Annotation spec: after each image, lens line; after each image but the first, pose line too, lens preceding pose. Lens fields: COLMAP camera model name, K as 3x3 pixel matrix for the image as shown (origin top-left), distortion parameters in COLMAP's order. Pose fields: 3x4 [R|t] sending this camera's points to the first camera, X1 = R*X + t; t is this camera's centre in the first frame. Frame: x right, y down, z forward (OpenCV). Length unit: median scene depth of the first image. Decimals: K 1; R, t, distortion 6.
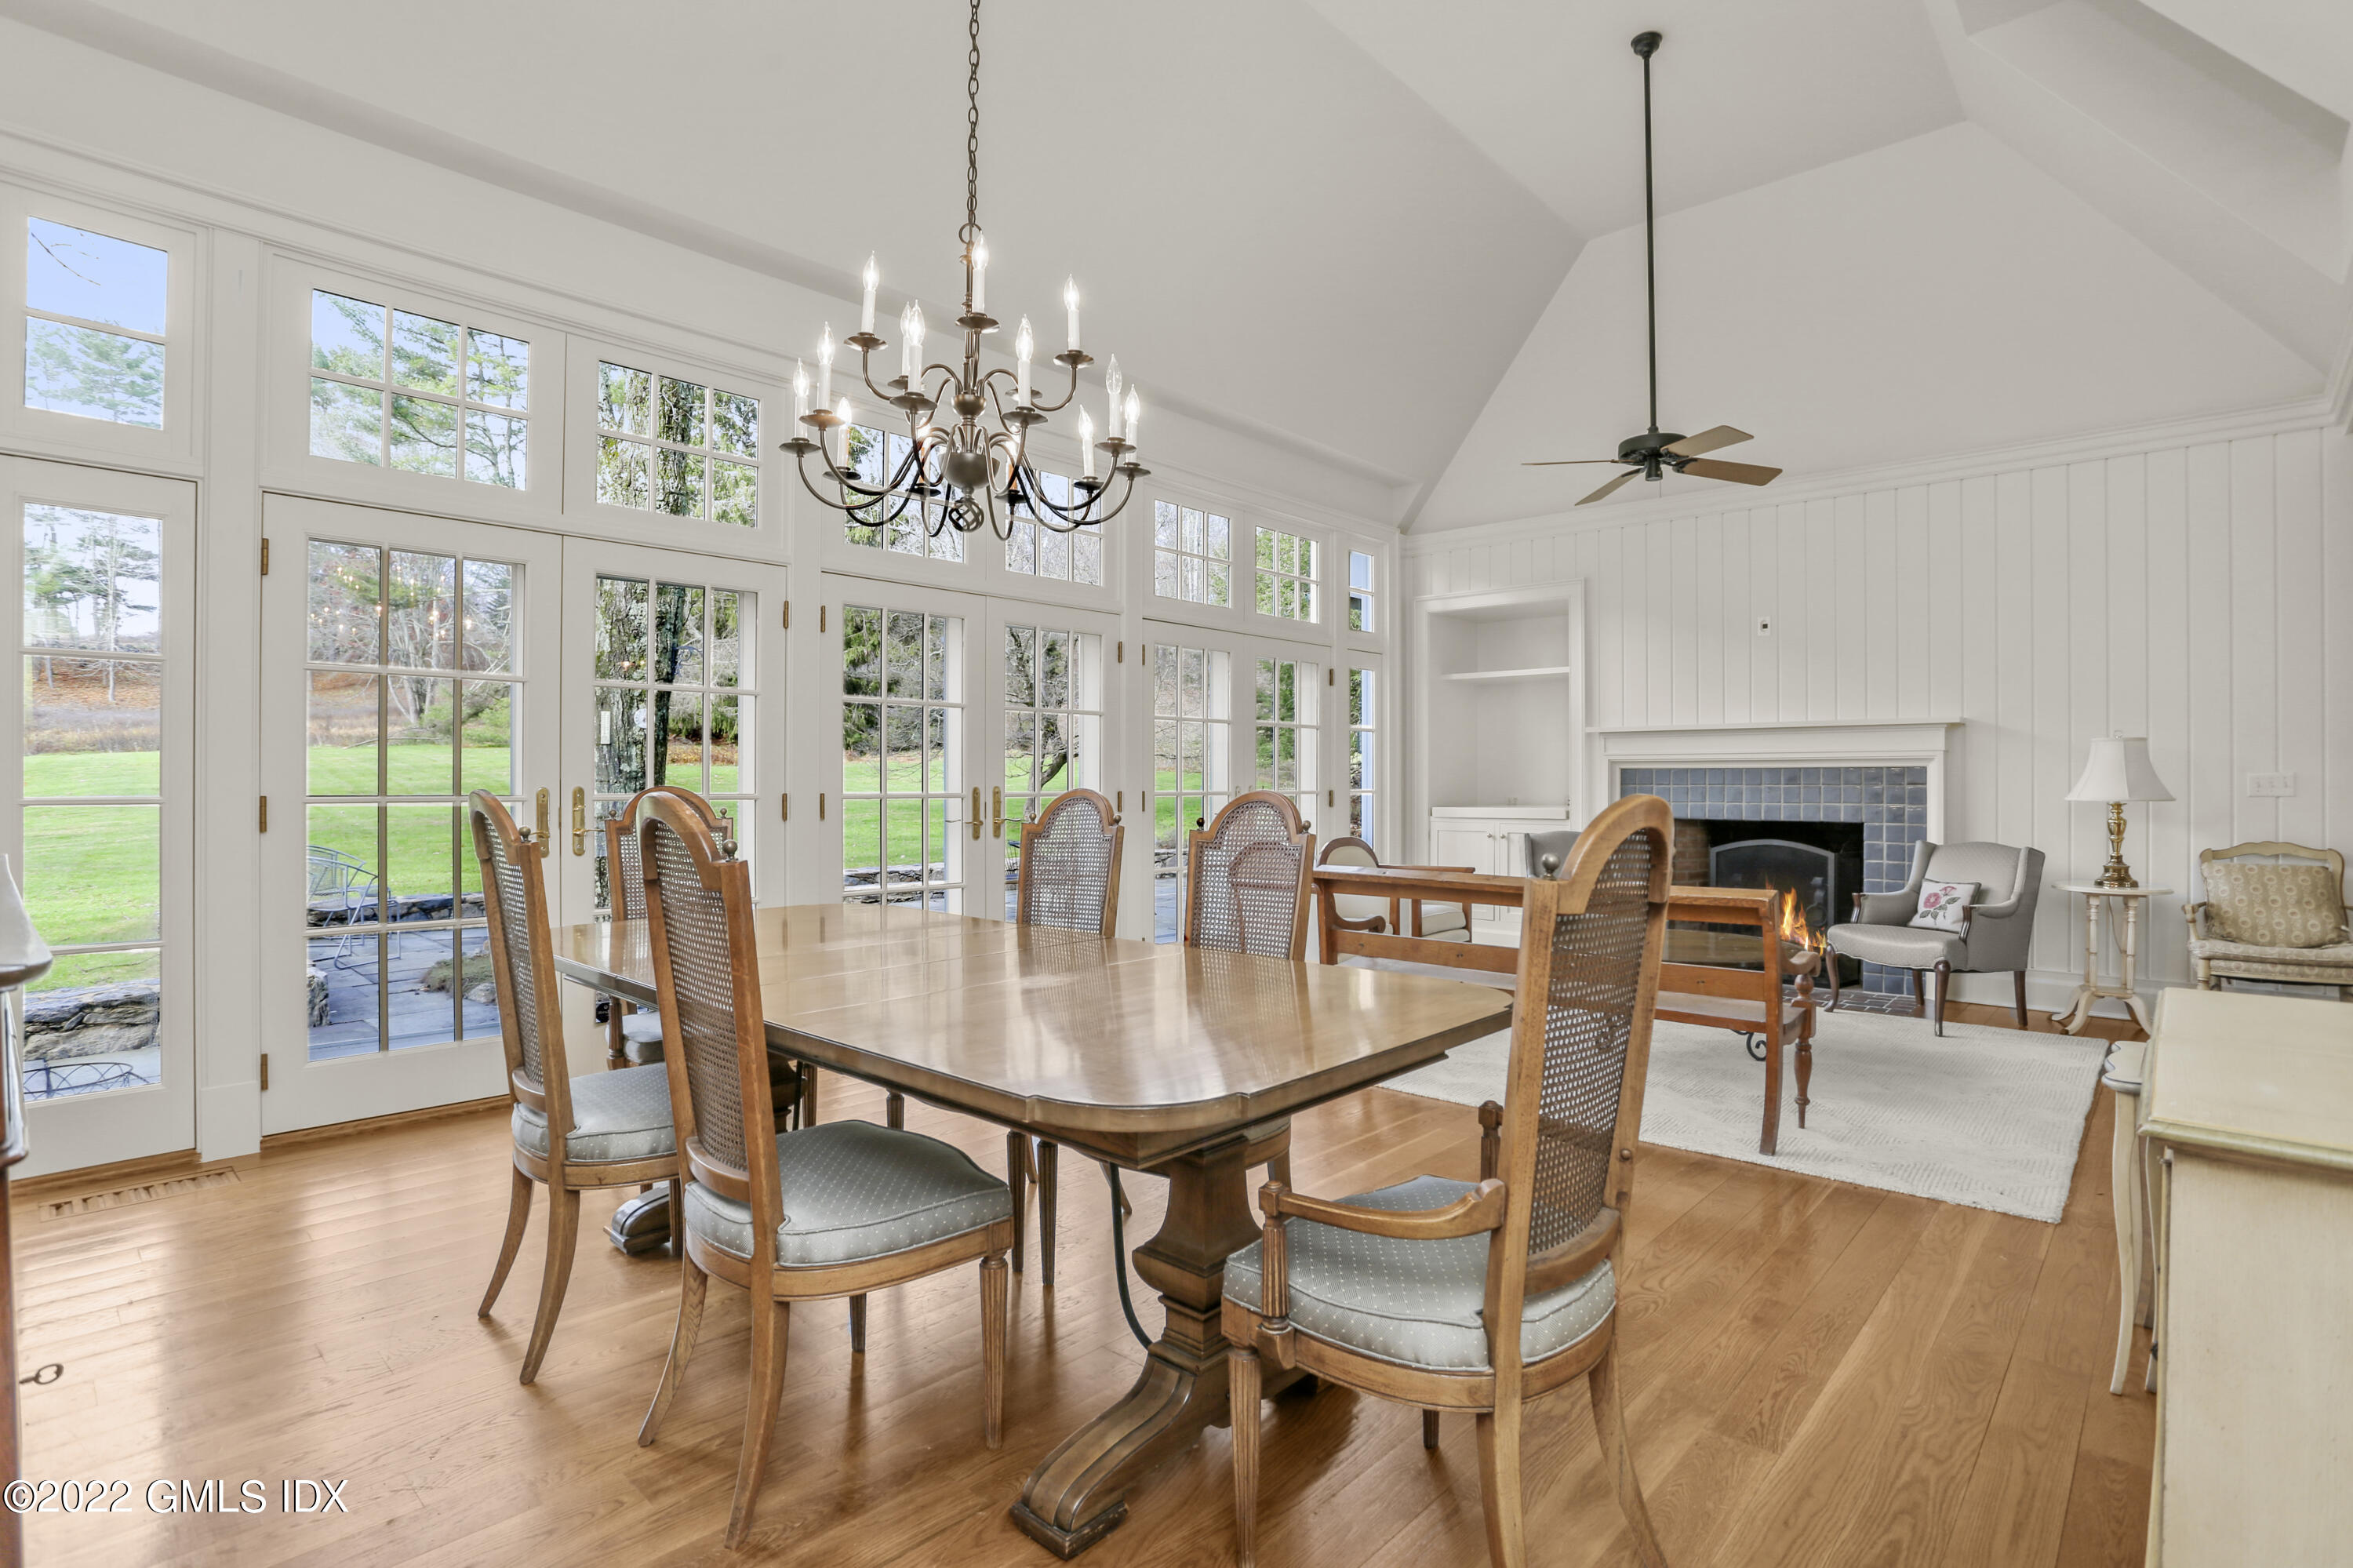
lens RADIAL K [[1132.5, 0, 1172.3], [0, 1132.5, 782.0], [0, 0, 1]] dist [-0.049967, 0.015543]
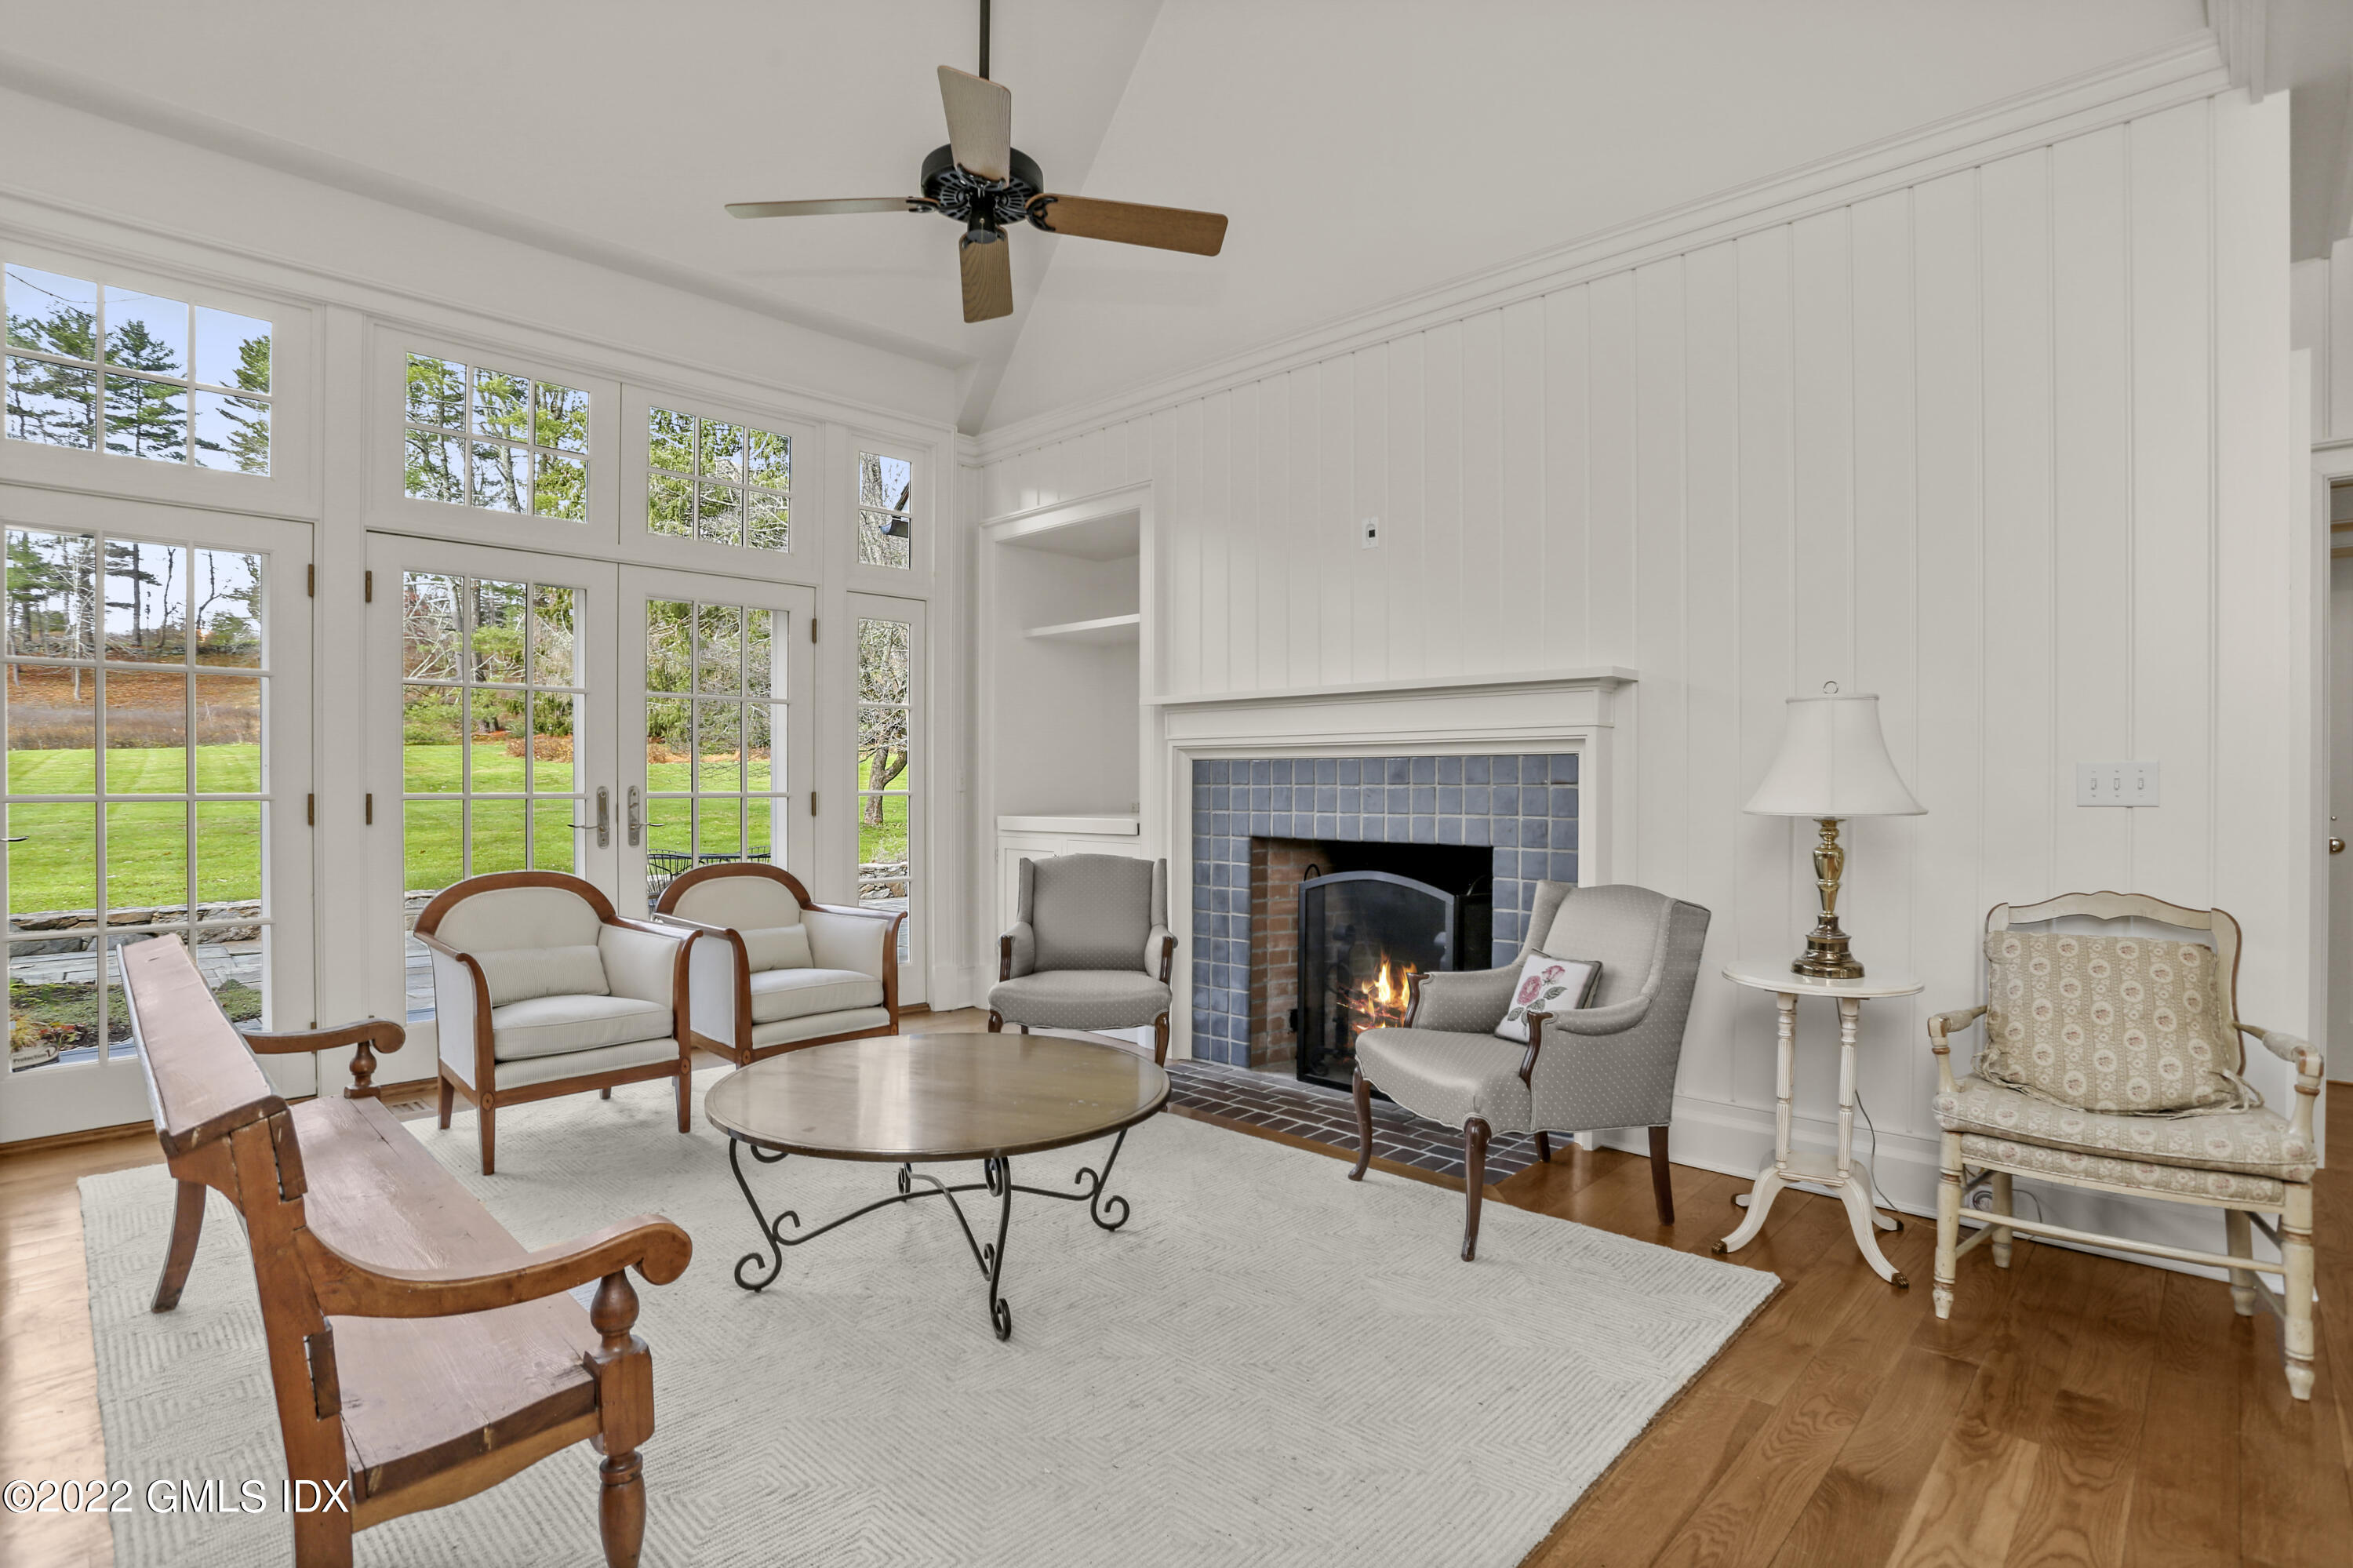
lens RADIAL K [[1150.7, 0, 1171.6], [0, 1150.7, 797.3], [0, 0, 1]] dist [-0.074968, 0.031507]
pose [[0.999889, 0.000211, -0.014864, 0.517766], [-0.000002, 0.999901, 0.014091, 0.000997], [0.014866, -0.014089, 0.999790, 0.425791]]
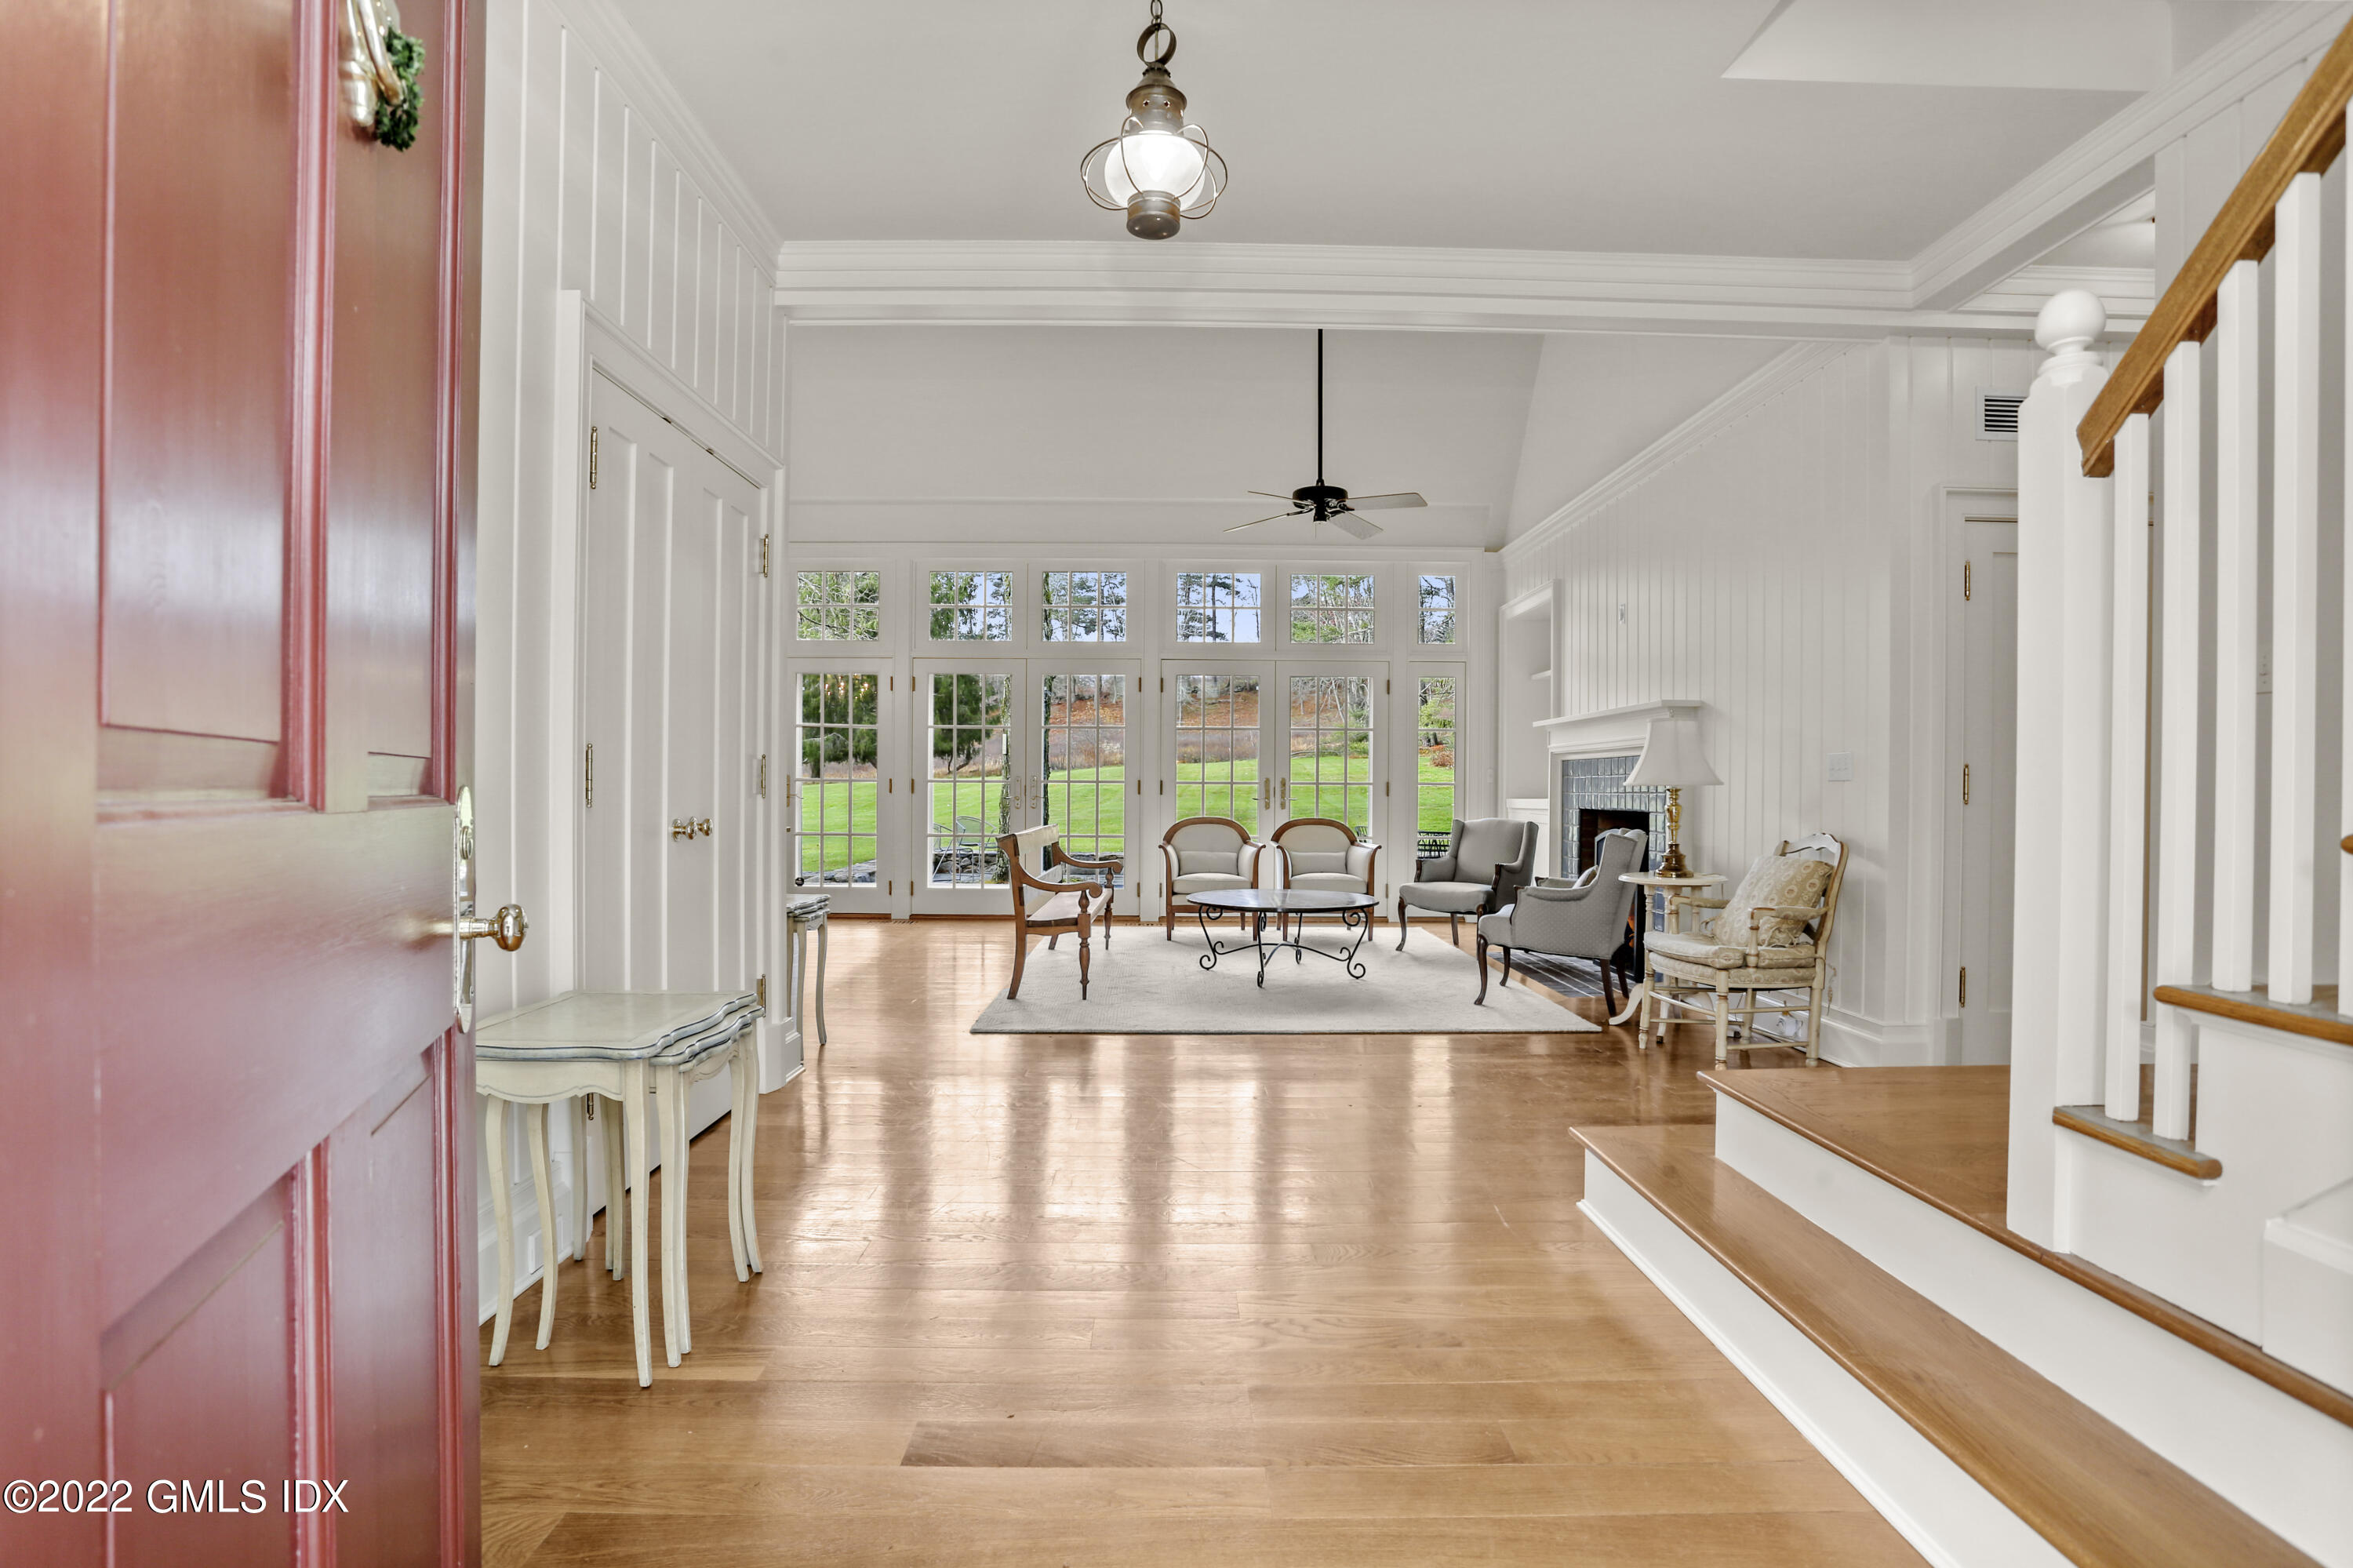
lens RADIAL K [[1145.5, 0, 1189.8], [0, 1145.5, 783.7], [0, 0, 1]] dist [-0.061046, 0.028763]
pose [[0.701685, 0.000733, -0.712487, 1.188135], [-0.005291, 0.999977, -0.004182, 0.021028], [0.712467, 0.006704, 0.701673, 0.024638]]
